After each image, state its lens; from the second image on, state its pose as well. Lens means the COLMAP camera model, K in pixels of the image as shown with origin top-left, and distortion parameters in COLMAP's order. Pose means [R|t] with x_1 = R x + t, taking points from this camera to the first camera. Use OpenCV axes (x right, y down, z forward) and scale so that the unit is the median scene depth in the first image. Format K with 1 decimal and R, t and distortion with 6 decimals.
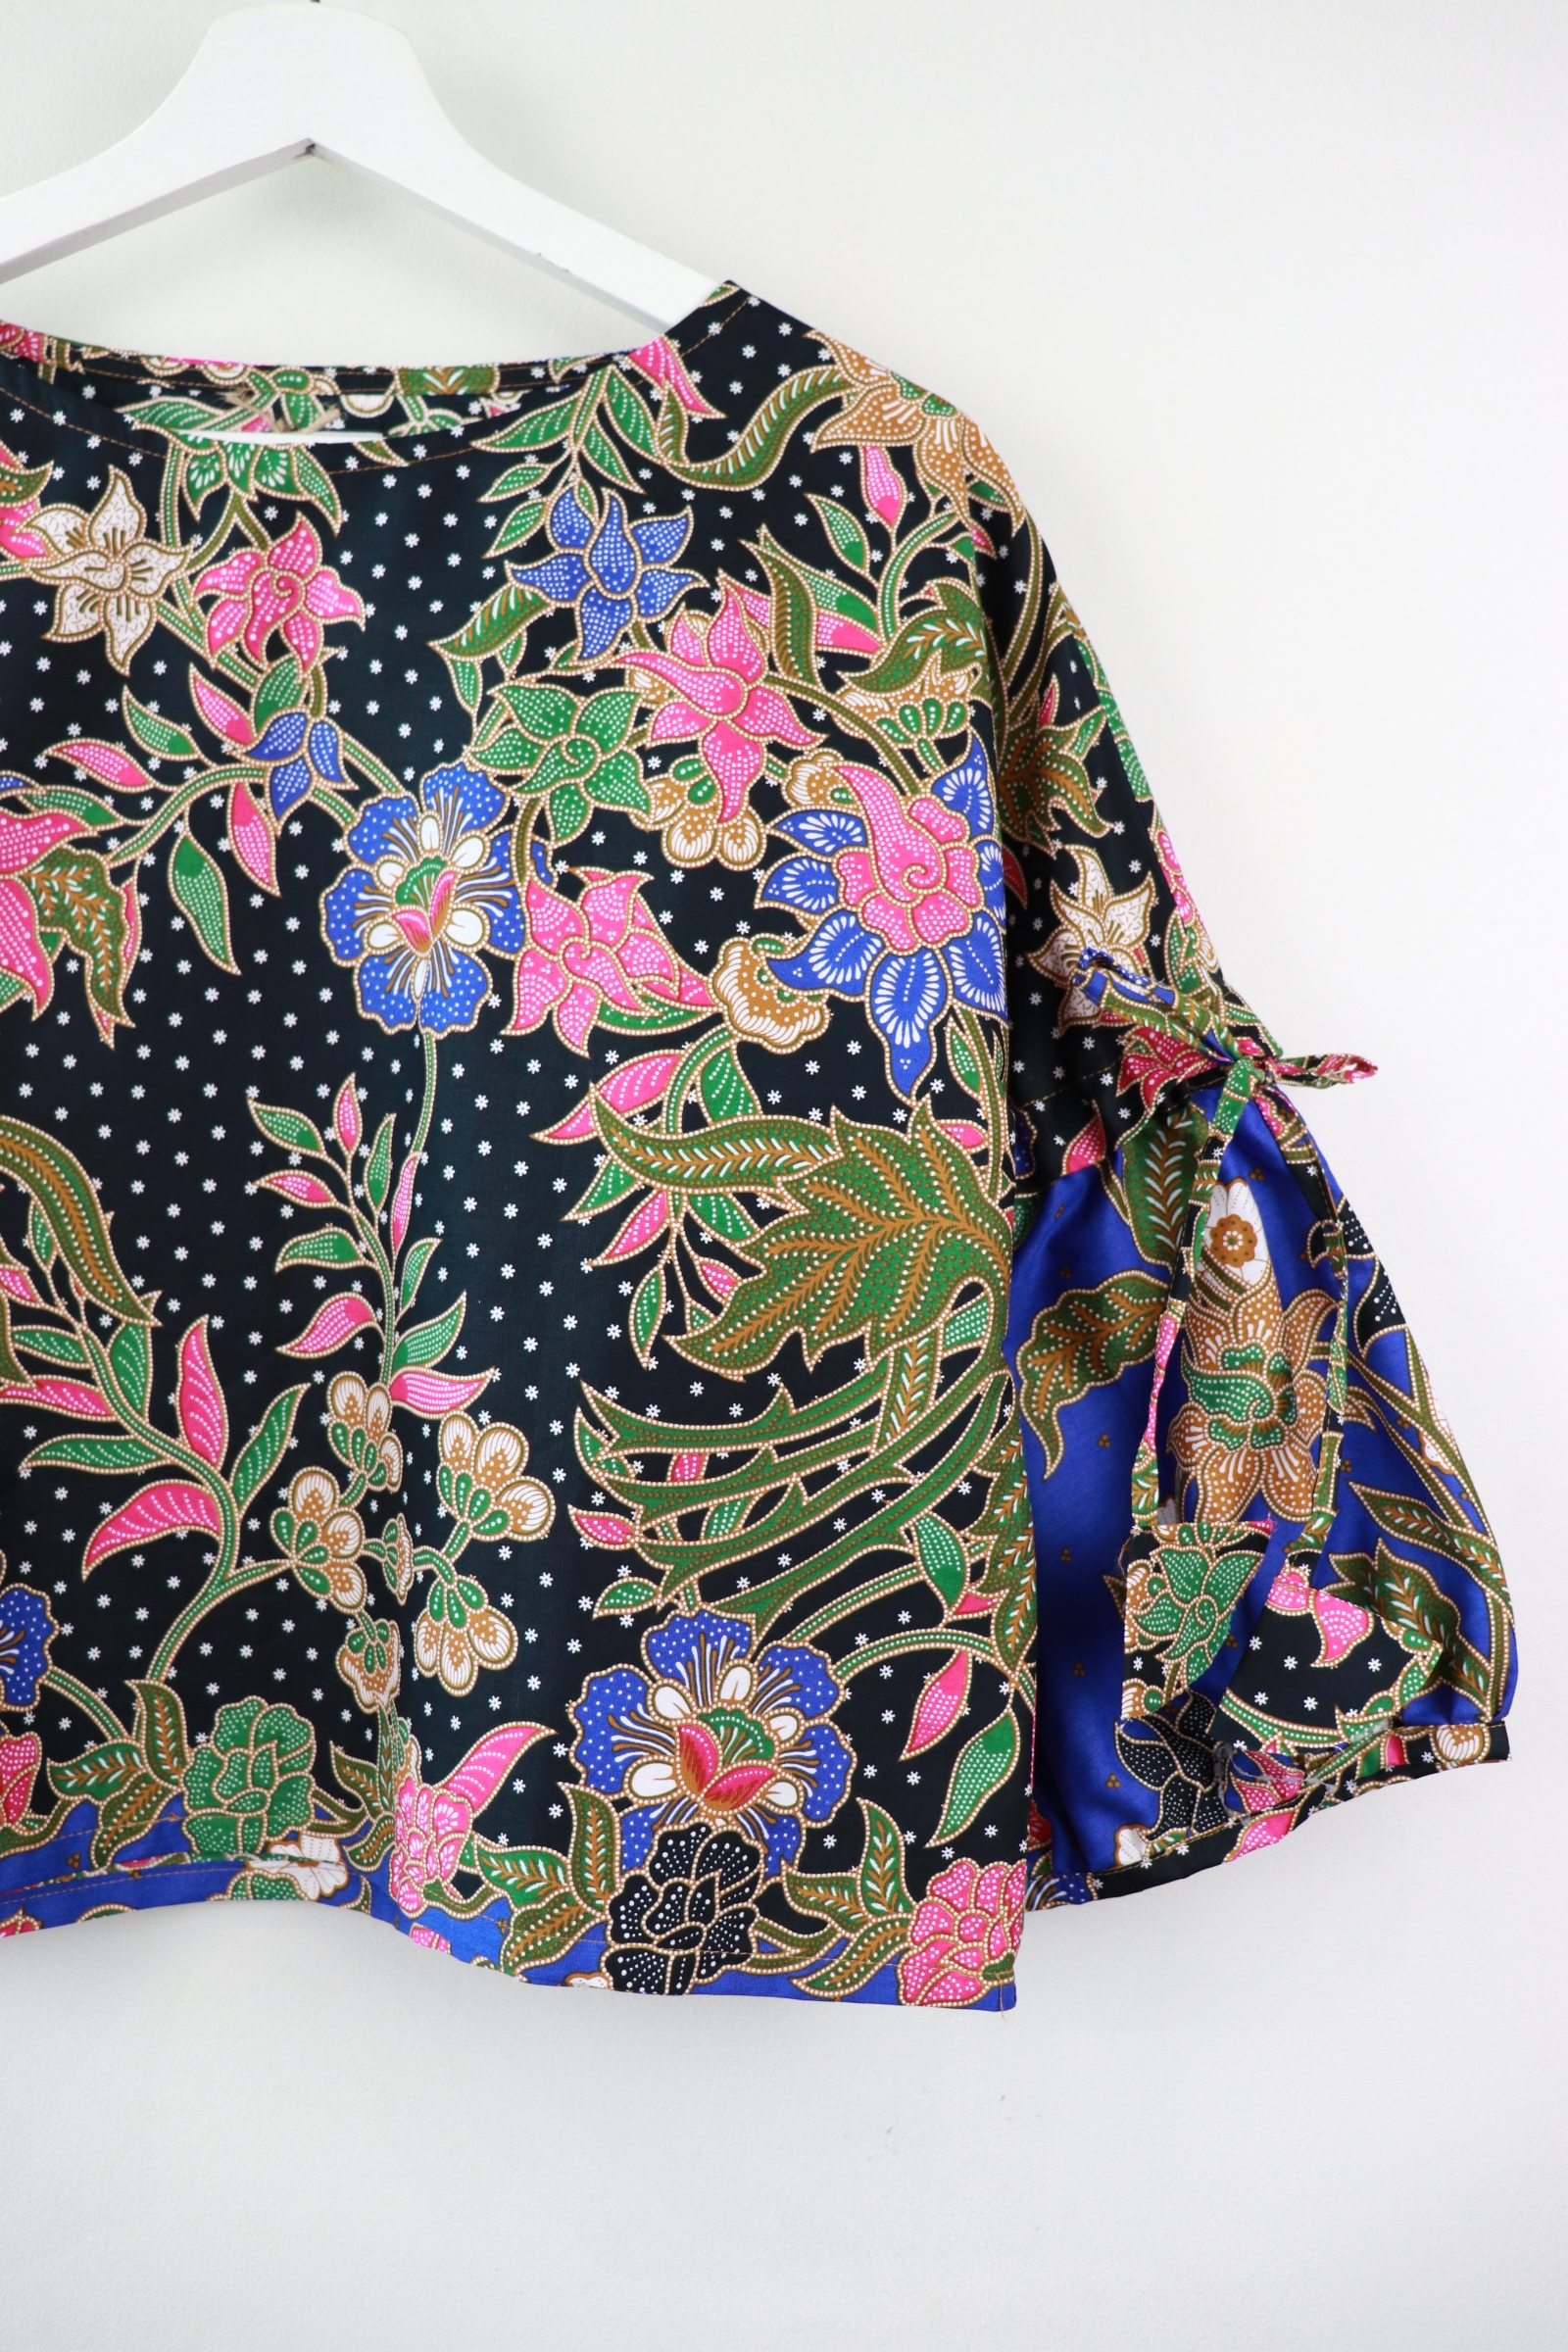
lens RADIAL K [[1918.2, 0, 771.1], [0, 1918.2, 1160.2], [0, 0, 1]] dist [-0.191293, 0.173820]
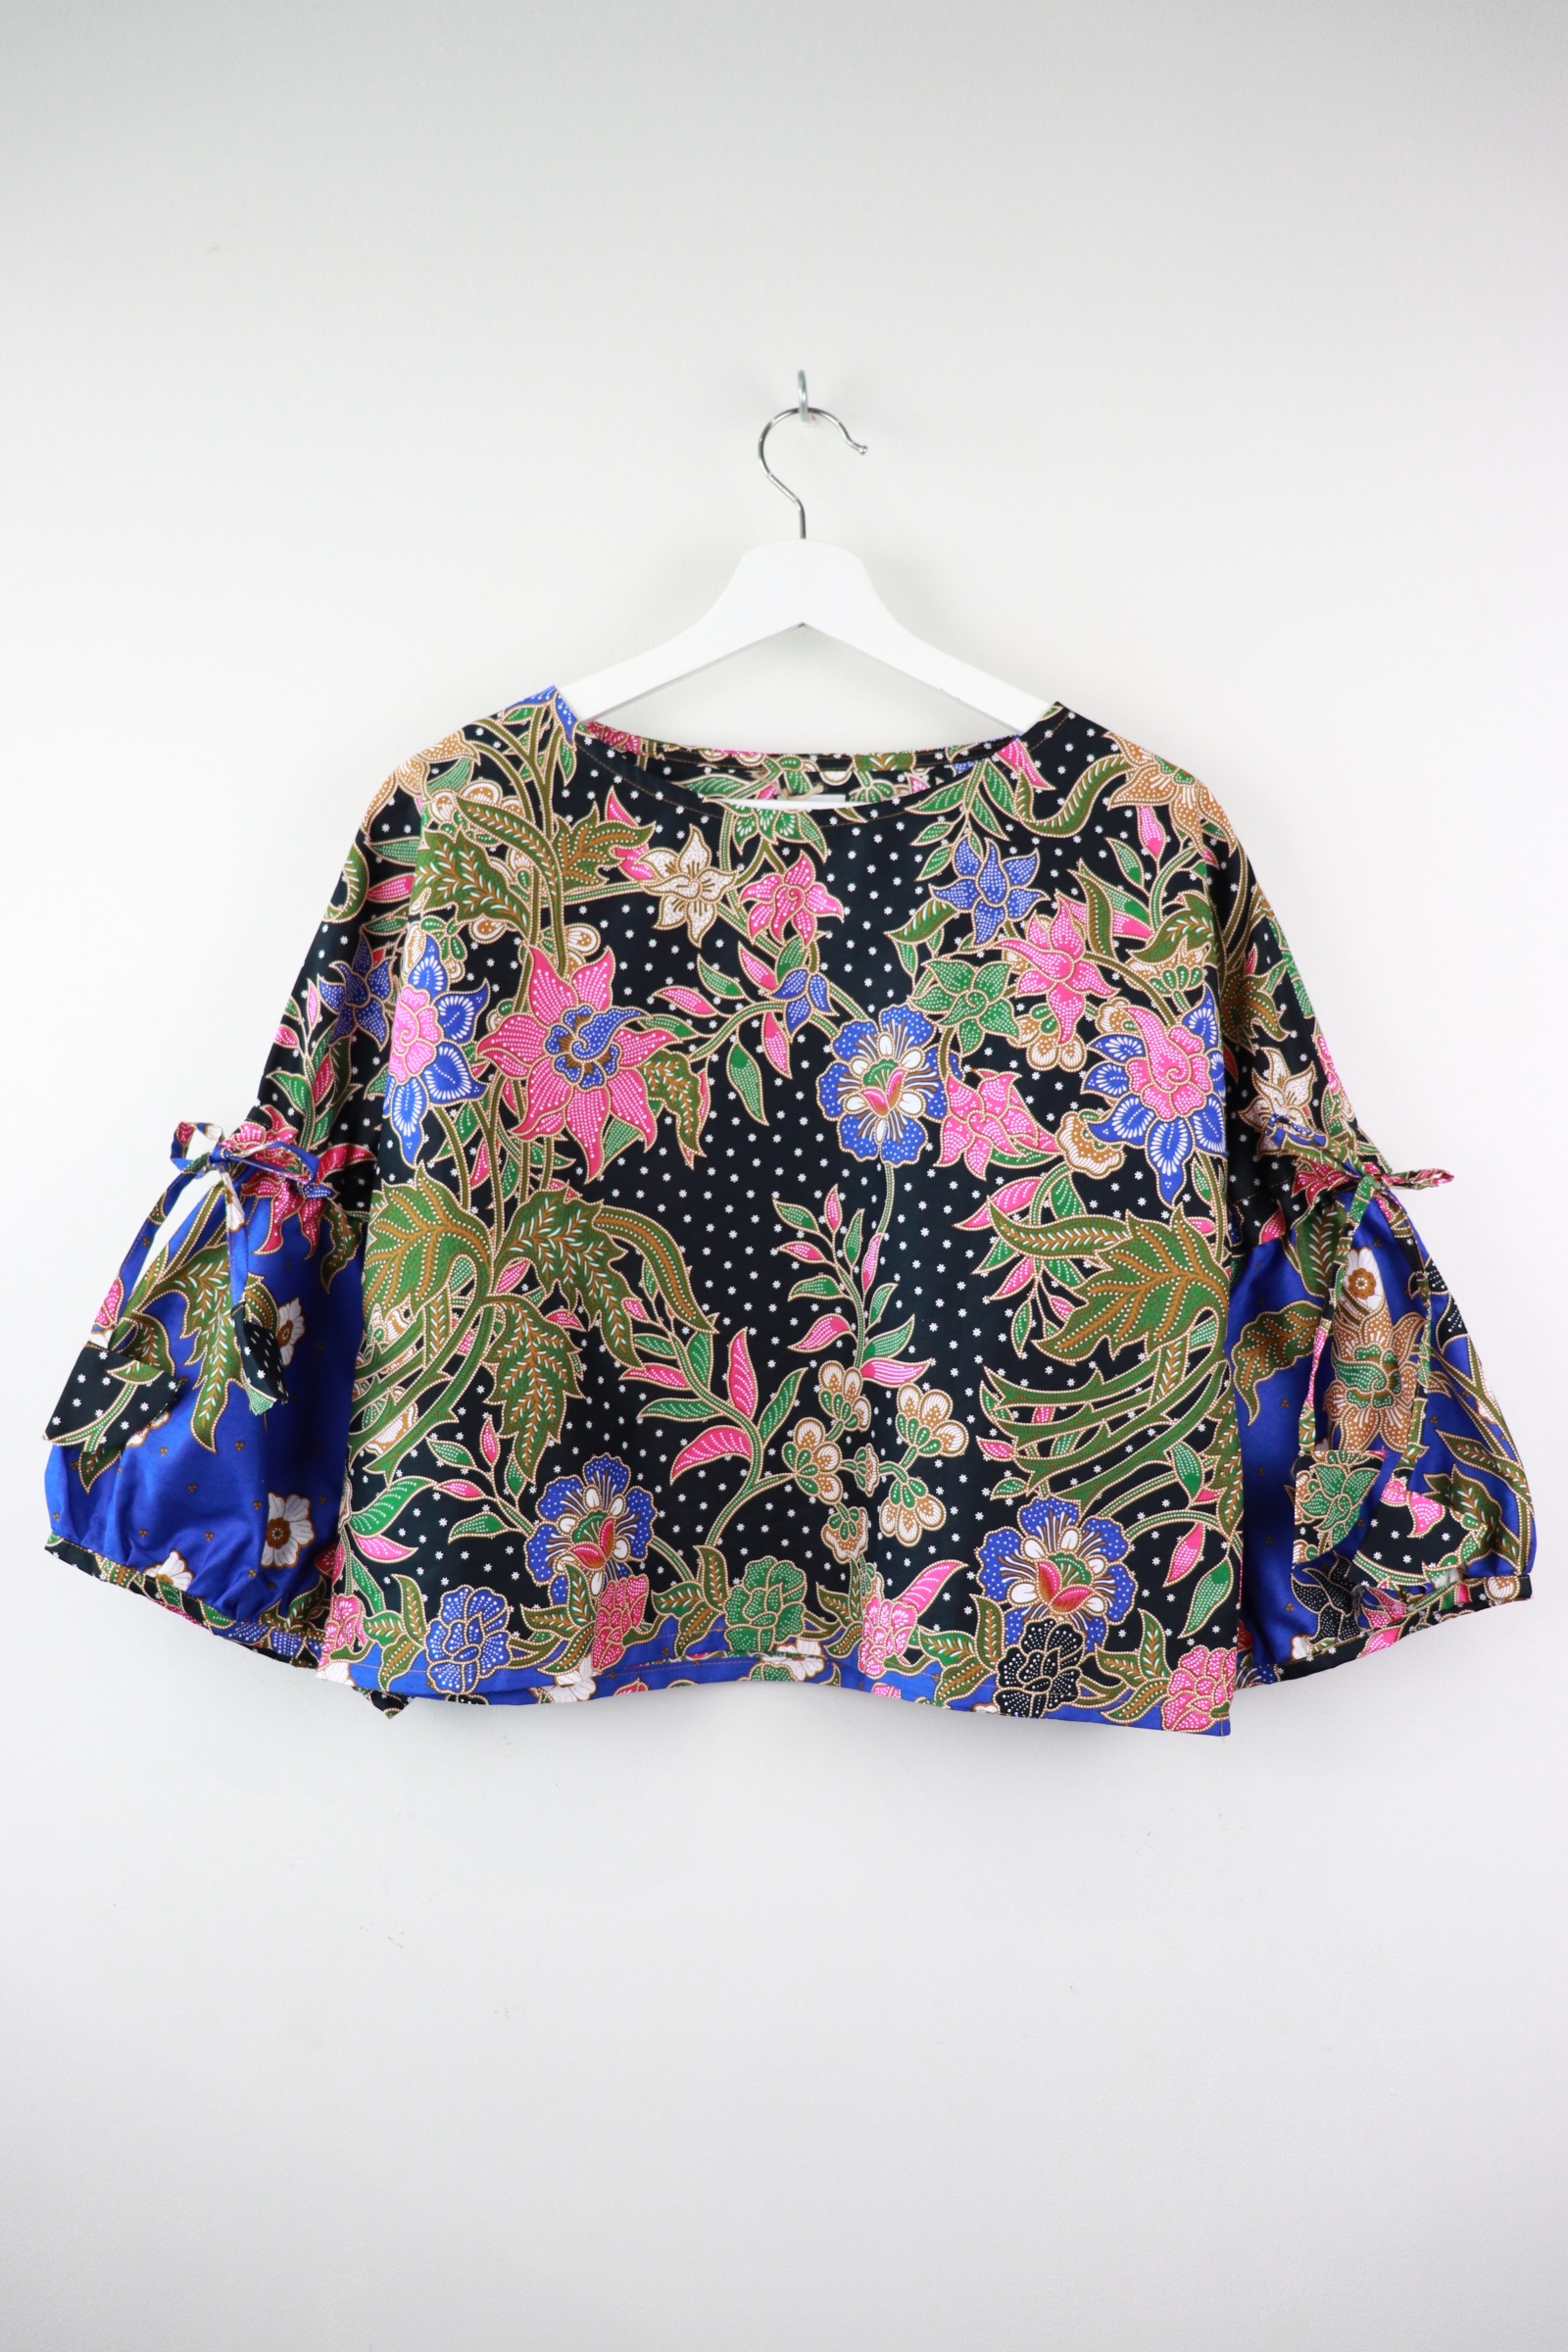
lens RADIAL K [[1918.2, 0, 771.1], [0, 1918.2, 1160.2], [0, 0, 1]] dist [-0.191293, 0.173820]
pose [[0.994507, -0.002697, -0.104633, -0.101417], [0.003265, 0.999981, 0.005258, -0.077430], [0.104617, -0.005571, 0.994497, -0.713288]]
